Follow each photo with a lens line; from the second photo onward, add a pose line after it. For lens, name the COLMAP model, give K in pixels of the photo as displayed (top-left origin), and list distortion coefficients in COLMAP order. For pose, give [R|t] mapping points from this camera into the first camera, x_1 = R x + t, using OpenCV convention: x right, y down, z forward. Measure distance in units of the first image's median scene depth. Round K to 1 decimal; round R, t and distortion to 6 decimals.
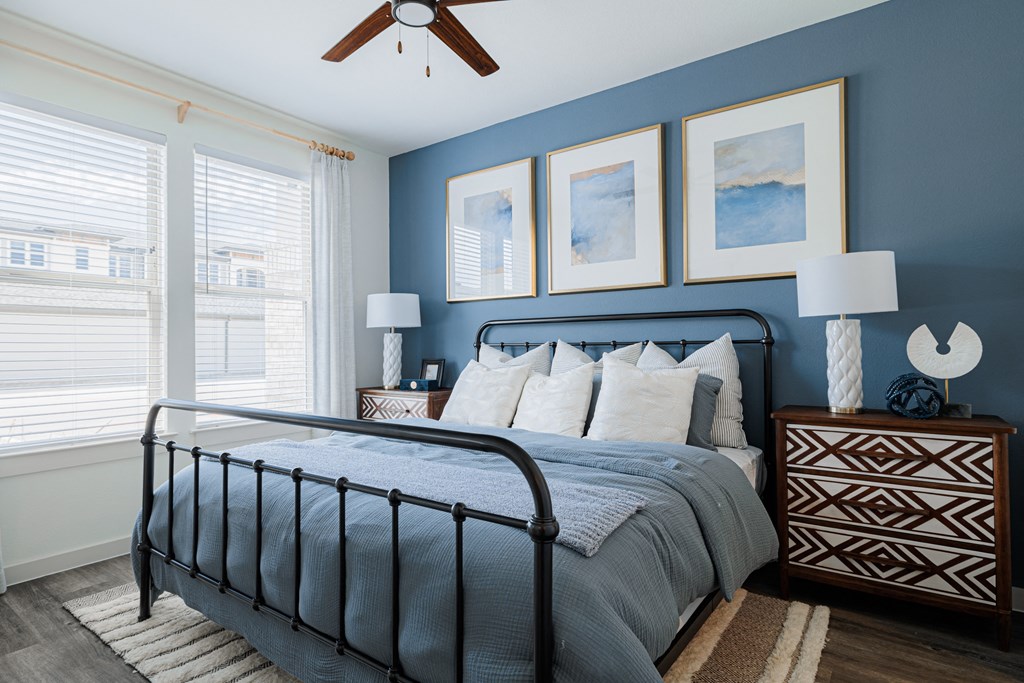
lens RADIAL K [[519.7, 0, 523.8], [0, 519.7, 342.3], [0, 0, 1]] dist [-0.001216, -0.000032]
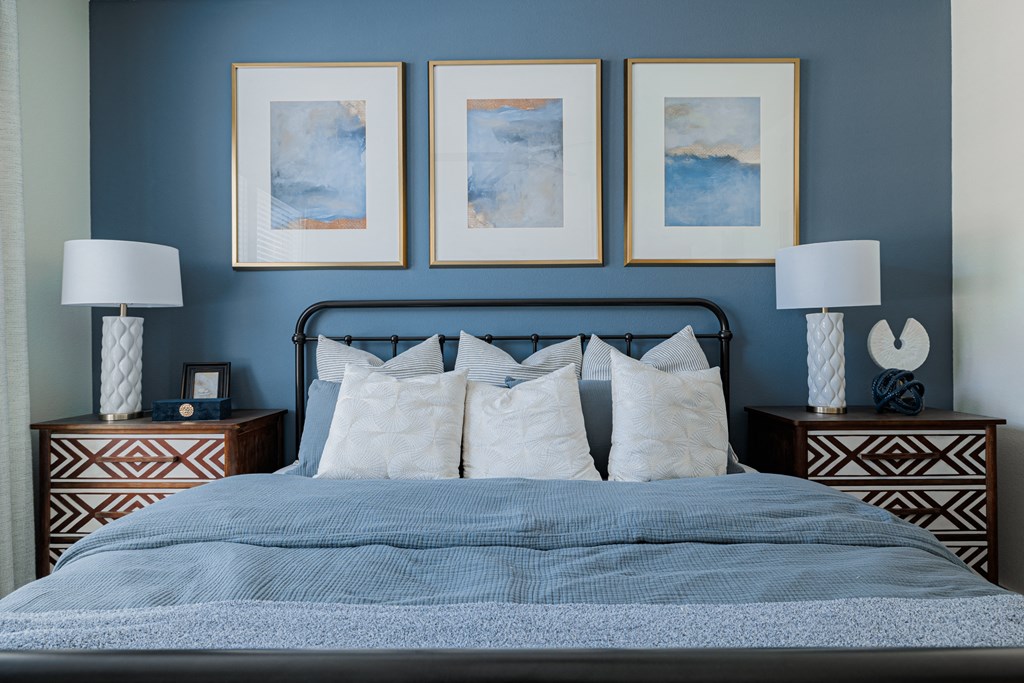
lens RADIAL K [[519.7, 0, 523.8], [0, 519.7, 342.3], [0, 0, 1]] dist [-0.001216, -0.000032]
pose [[0.826502, 0.002595, 0.562928, -0.300996], [-0.005405, 0.999980, 0.003325, 0.007748], [-0.562908, -0.005790, 0.826499, 0.449364]]
